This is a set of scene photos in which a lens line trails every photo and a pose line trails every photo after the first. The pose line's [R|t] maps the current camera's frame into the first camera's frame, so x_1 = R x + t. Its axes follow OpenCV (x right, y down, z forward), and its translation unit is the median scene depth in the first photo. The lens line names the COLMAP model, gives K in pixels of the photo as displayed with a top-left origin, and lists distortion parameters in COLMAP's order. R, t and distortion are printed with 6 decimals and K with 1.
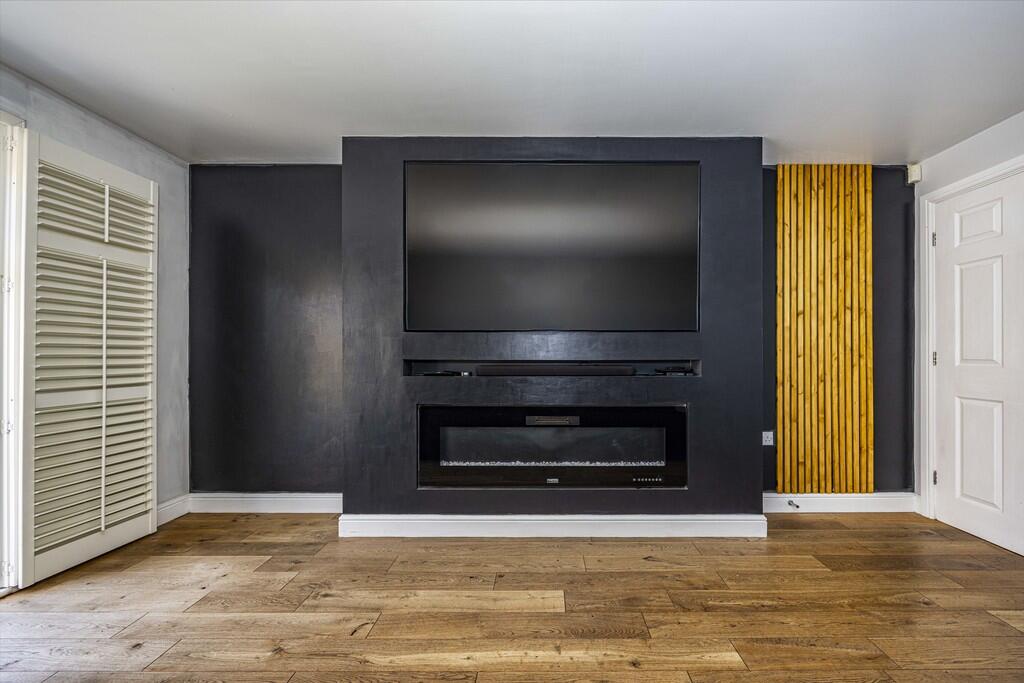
lens RADIAL K [[399.1, 0, 511.7], [0, 399.1, 352.8], [0, 0, 1]] dist [-0.004103, 0.000430]
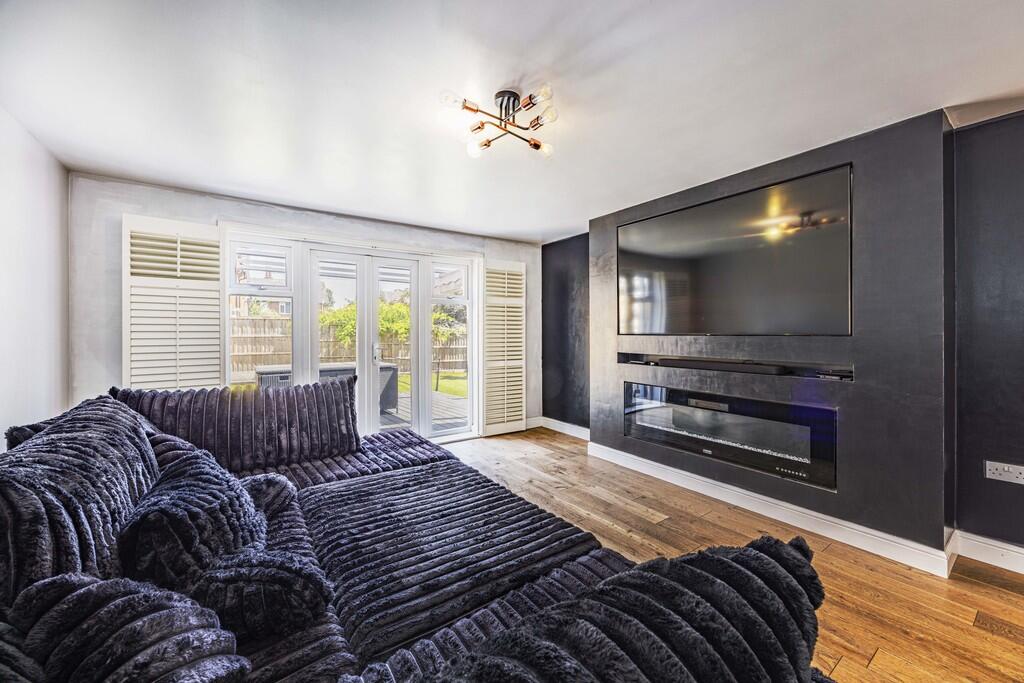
lens RADIAL K [[399.1, 0, 517.2], [0, 399.1, 335.3], [0, 0, 1]] dist [-0.004103, 0.000430]
pose [[0.570537, 0.004534, -0.821260, 0.803618], [0.003833, 0.999959, 0.008184, -0.065366], [0.821263, -0.007817, 0.570496, -0.227687]]
